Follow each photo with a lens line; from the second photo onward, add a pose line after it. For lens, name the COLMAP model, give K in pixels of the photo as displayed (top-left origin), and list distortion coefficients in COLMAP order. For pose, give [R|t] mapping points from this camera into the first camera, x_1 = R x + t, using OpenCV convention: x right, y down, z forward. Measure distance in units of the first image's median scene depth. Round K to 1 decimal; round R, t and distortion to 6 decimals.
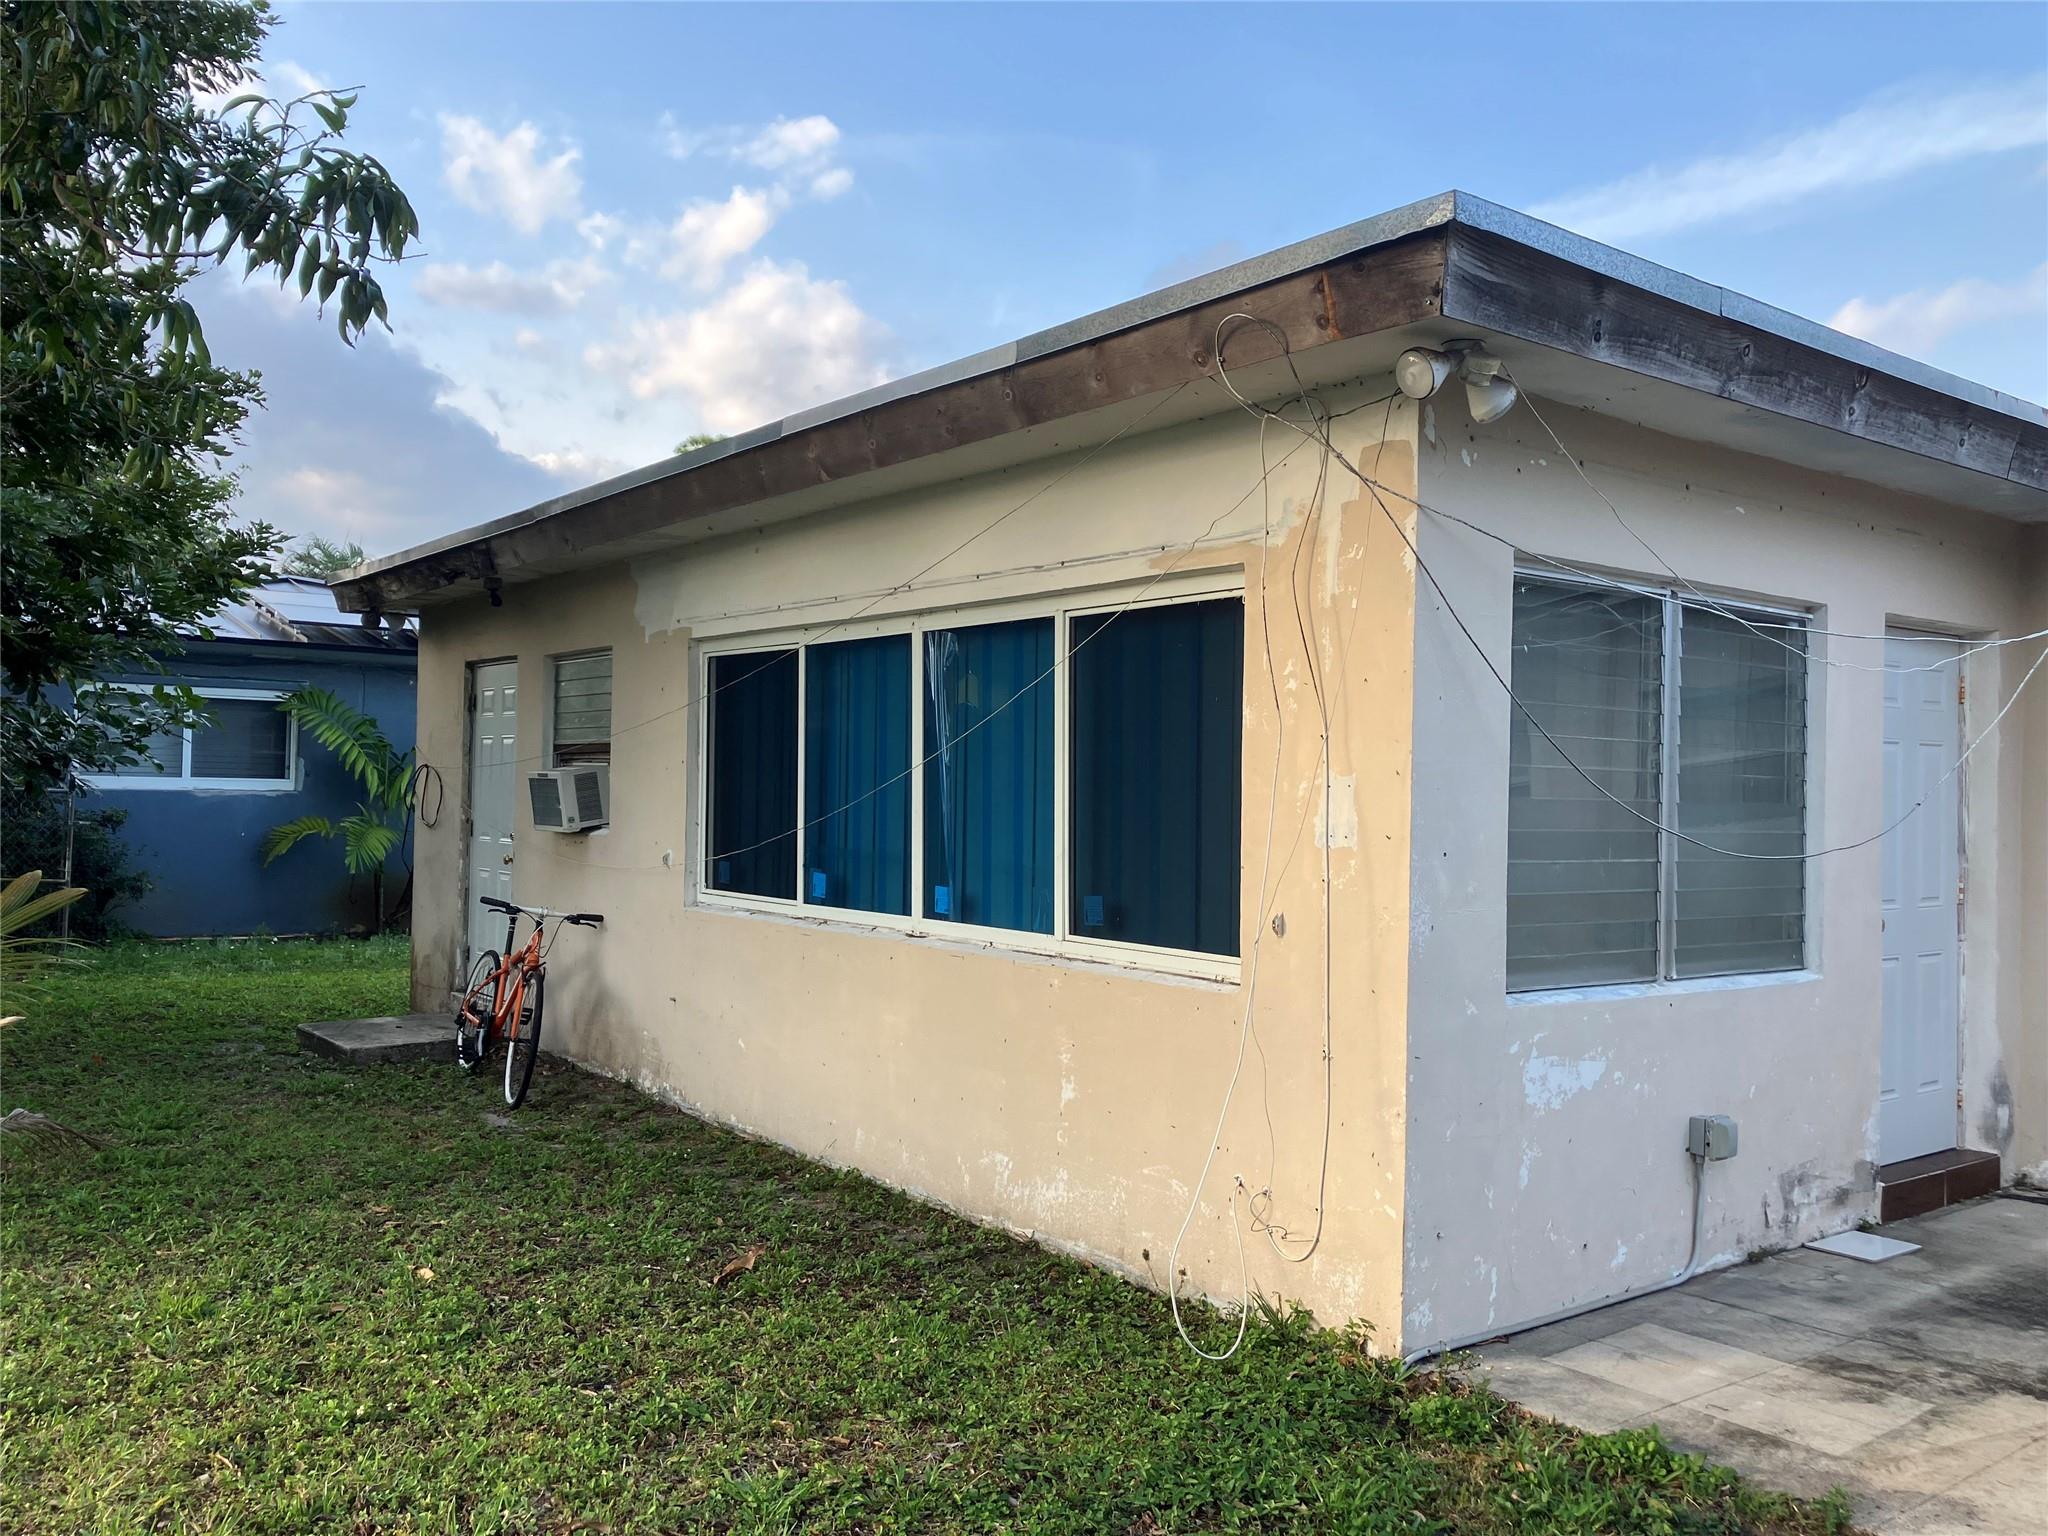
lens RADIAL K [[1653.1, 0, 1053.9], [0, 1653.1, 772.3], [0, 0, 1]] dist [0.061229, -0.009684]
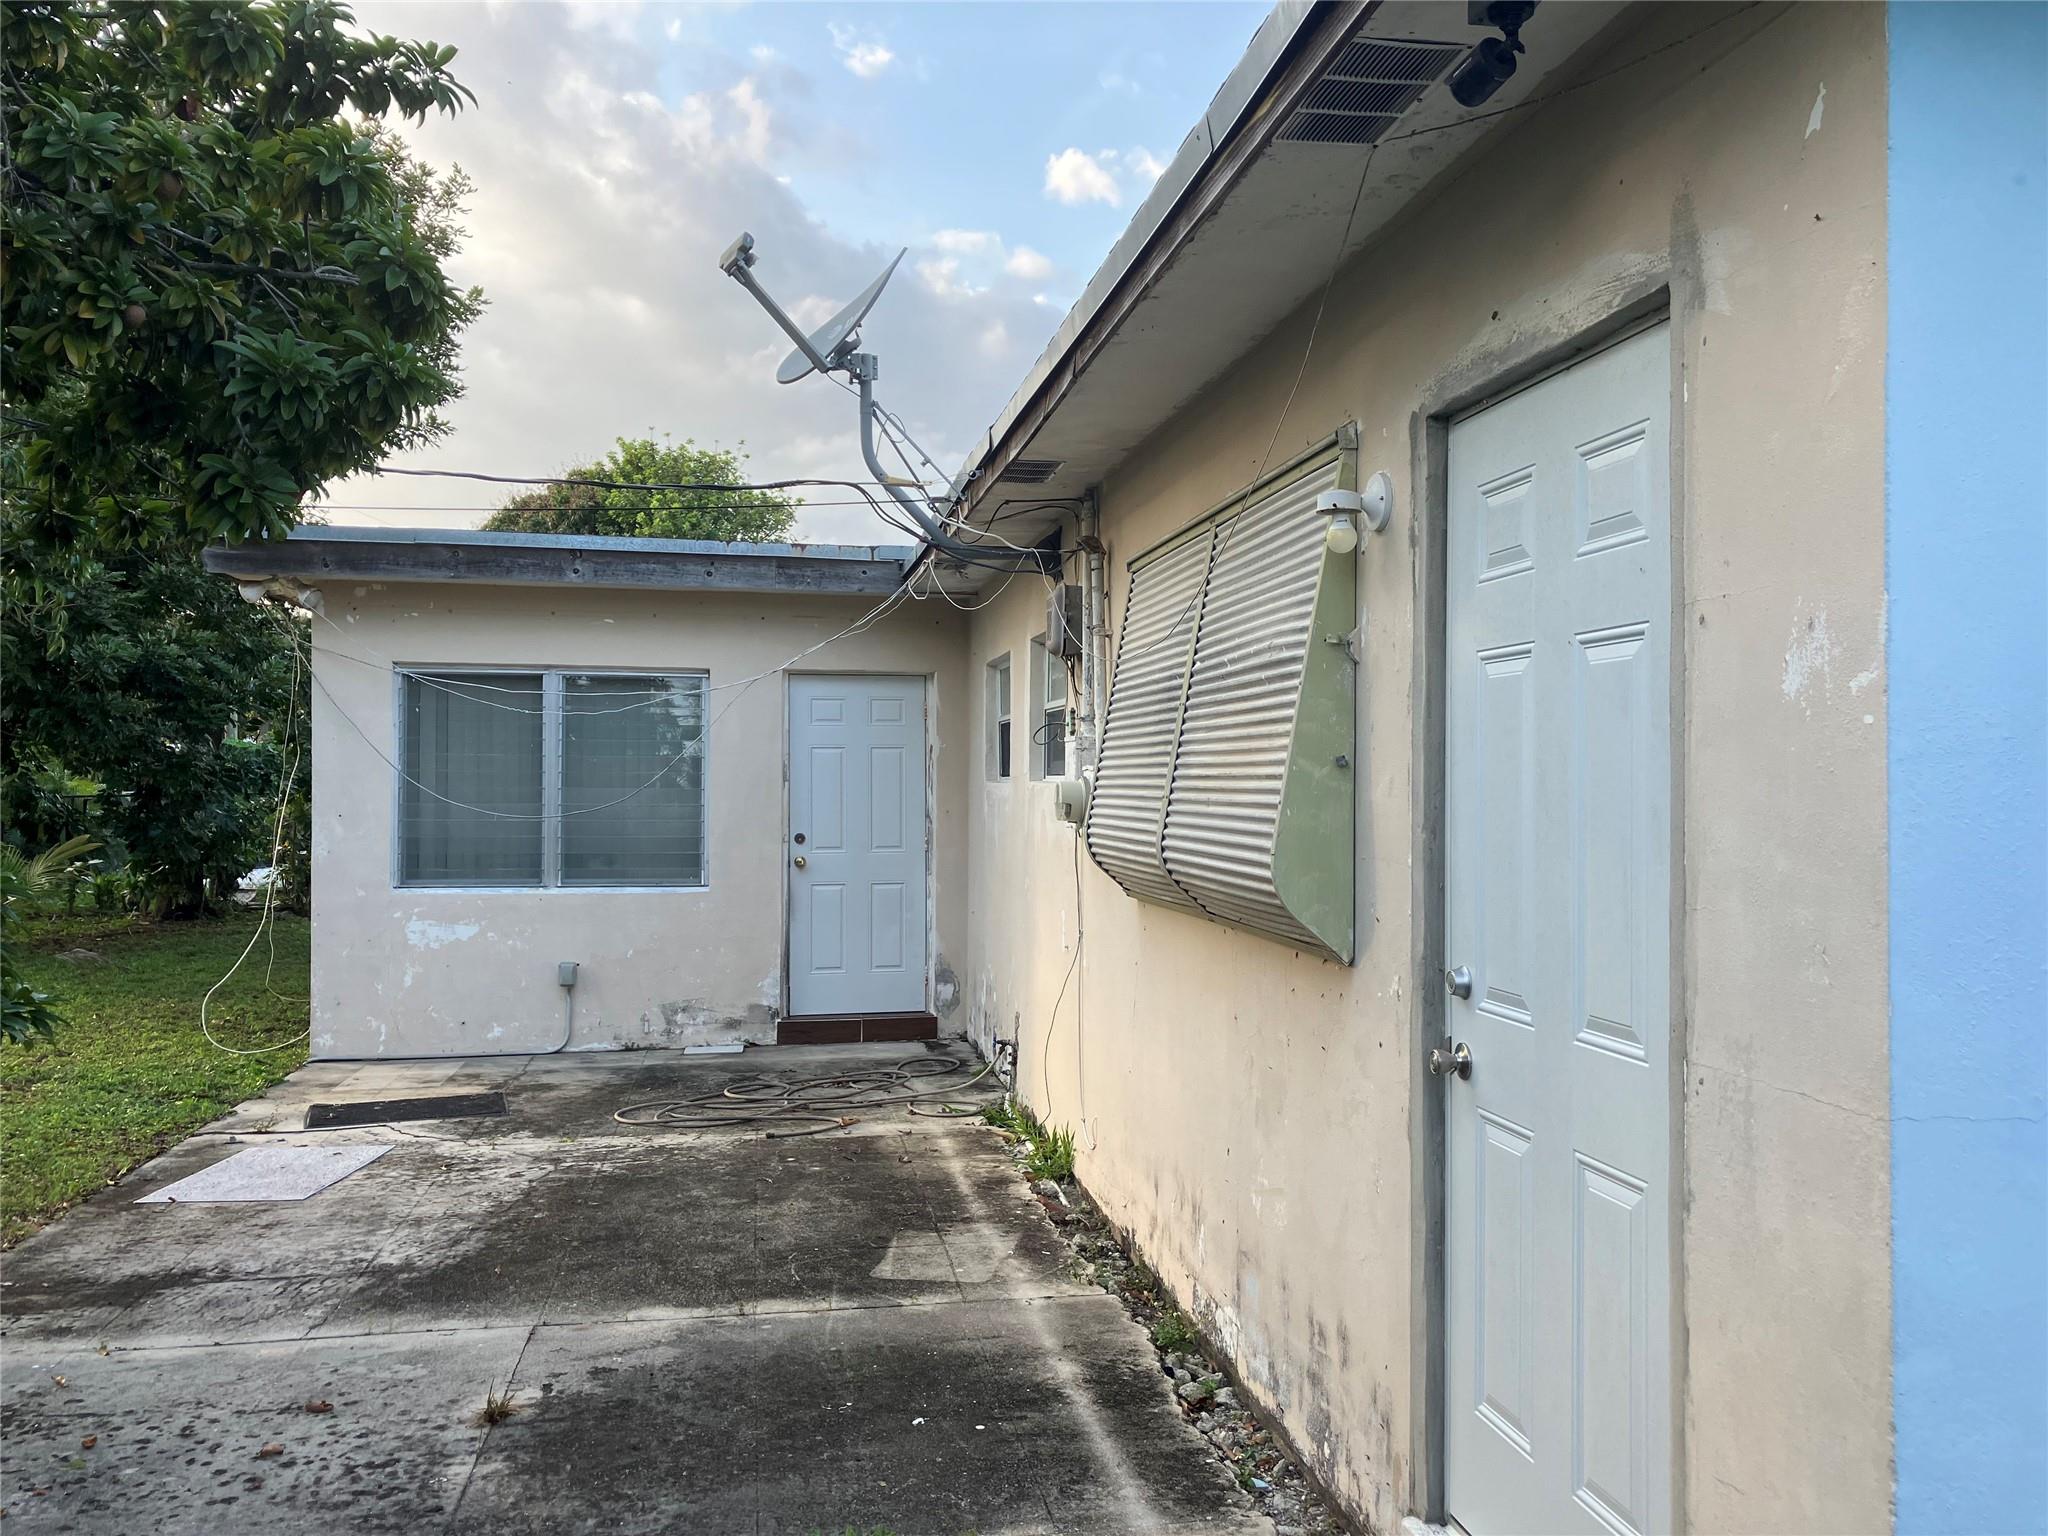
lens RADIAL K [[1656.7, 0, 1029.6], [0, 1656.7, 799.7], [0, 0, 1]] dist [0.125086, -0.178064]
pose [[0.870228, -0.012474, -0.492490, 1.648428], [0.018763, 0.999793, 0.007830, 0.025430], [0.492291, -0.016055, 0.870283, -0.304921]]
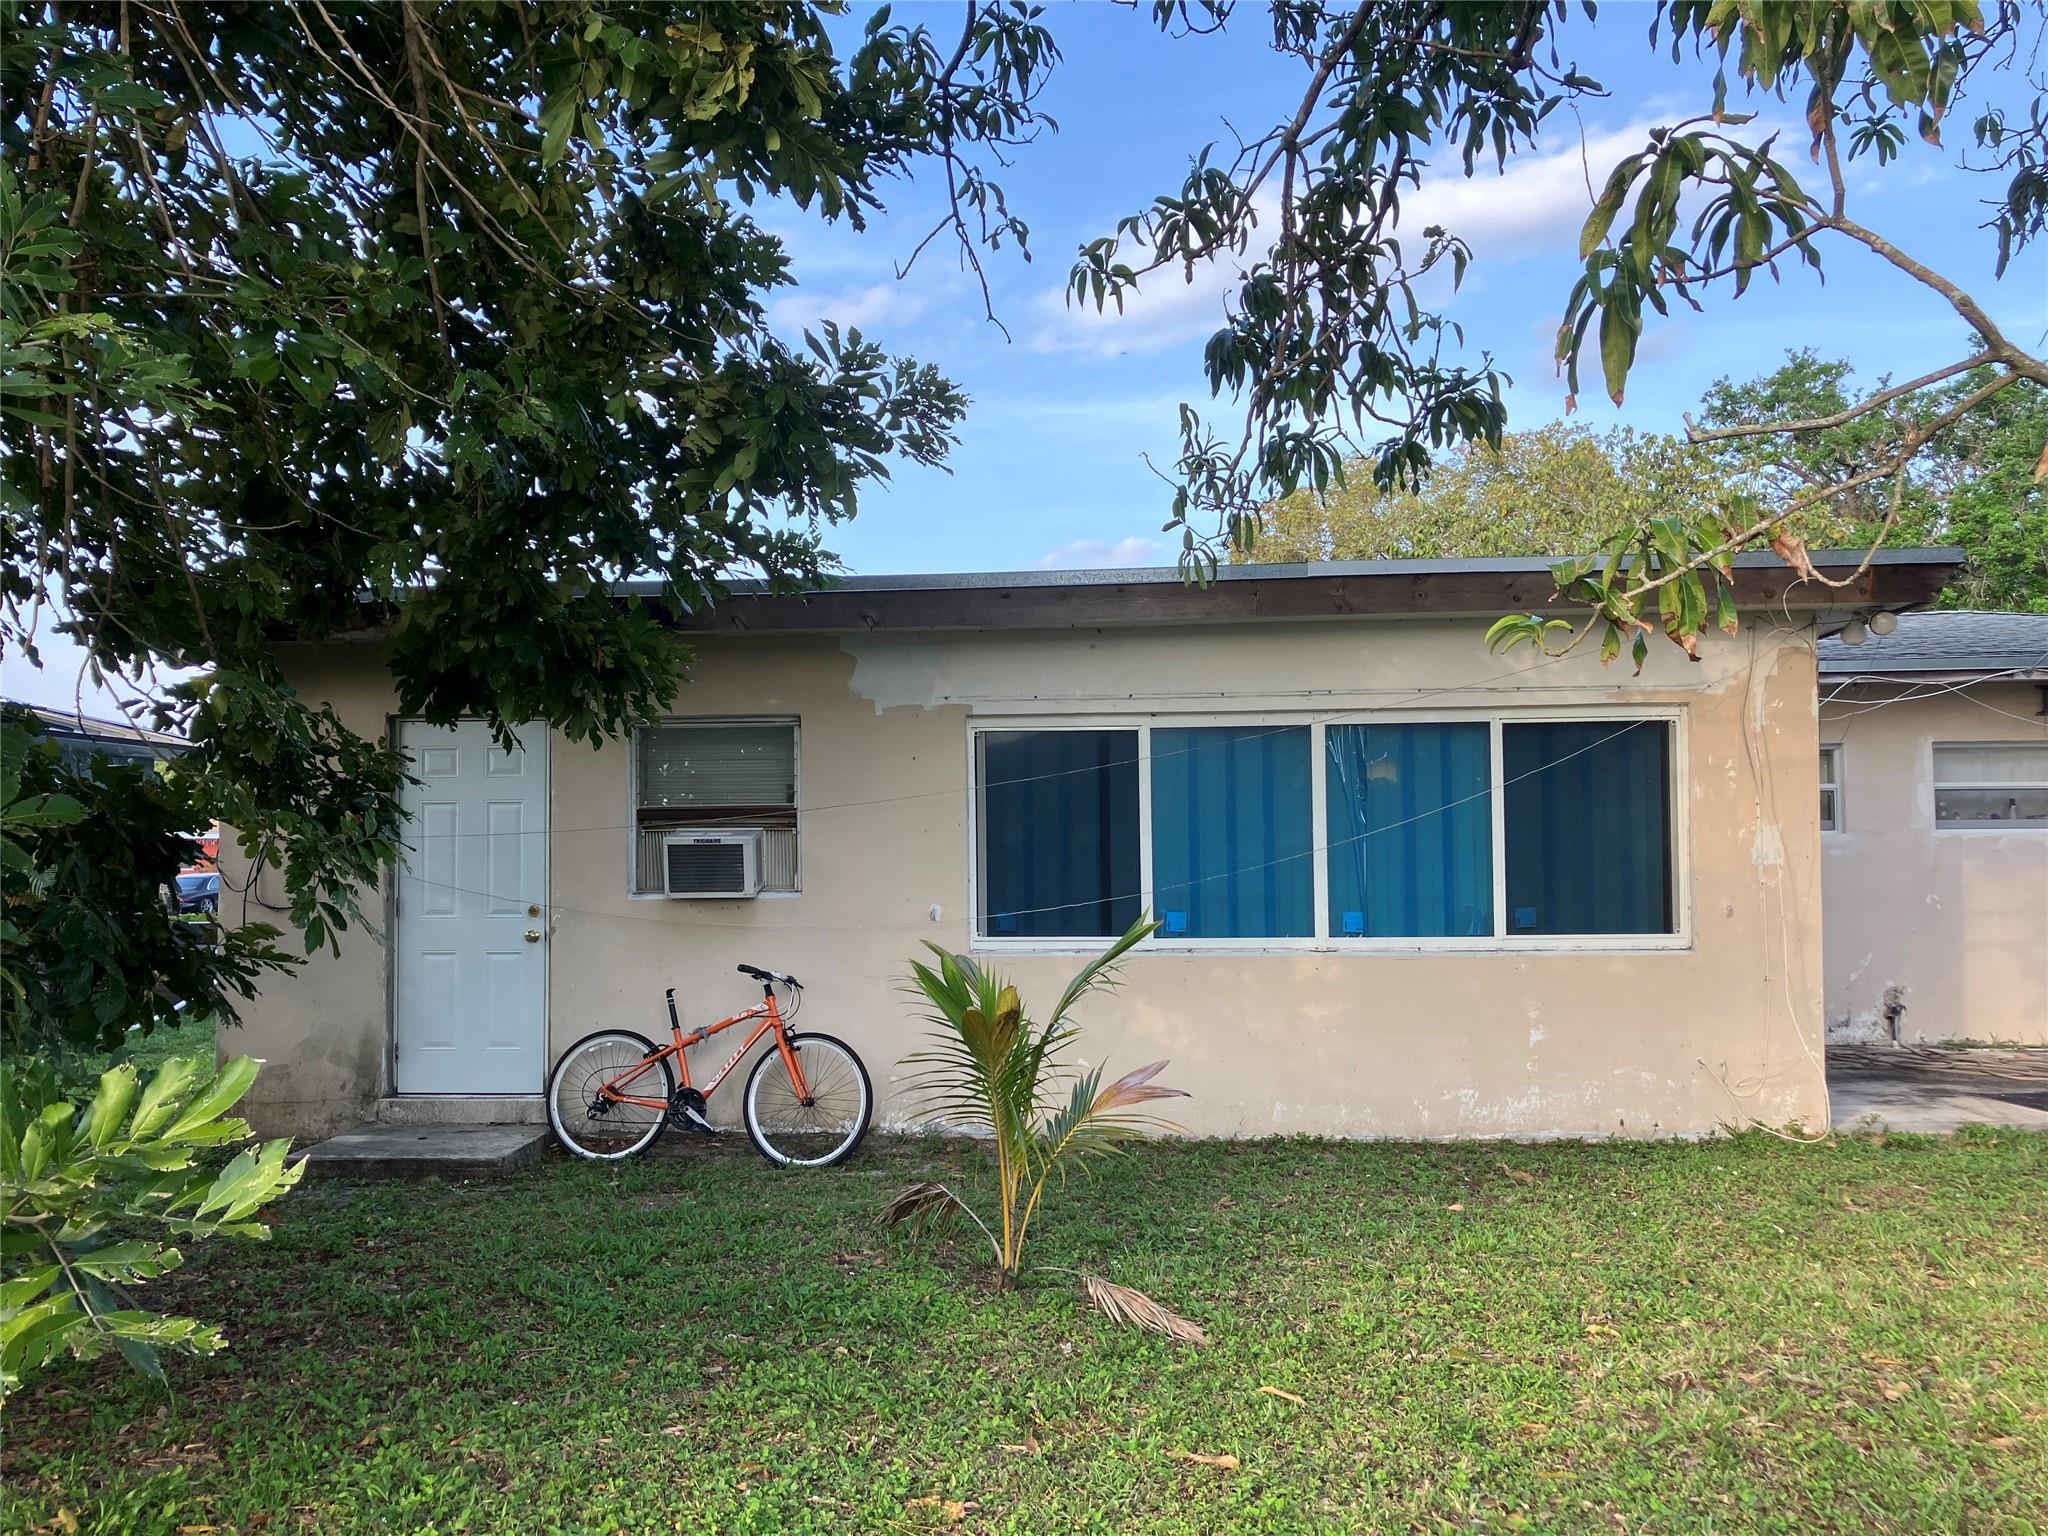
lens RADIAL K [[1711.1, 0, 1009.0], [0, 1711.1, 801.6], [0, 0, 1]] dist [0.001745, -0.016013]
pose [[0.671062, -0.002587, 0.741396, -1.508814], [0.014920, 0.999839, -0.010016, -0.014720], [-0.741251, 0.017783, 0.670993, 0.301979]]
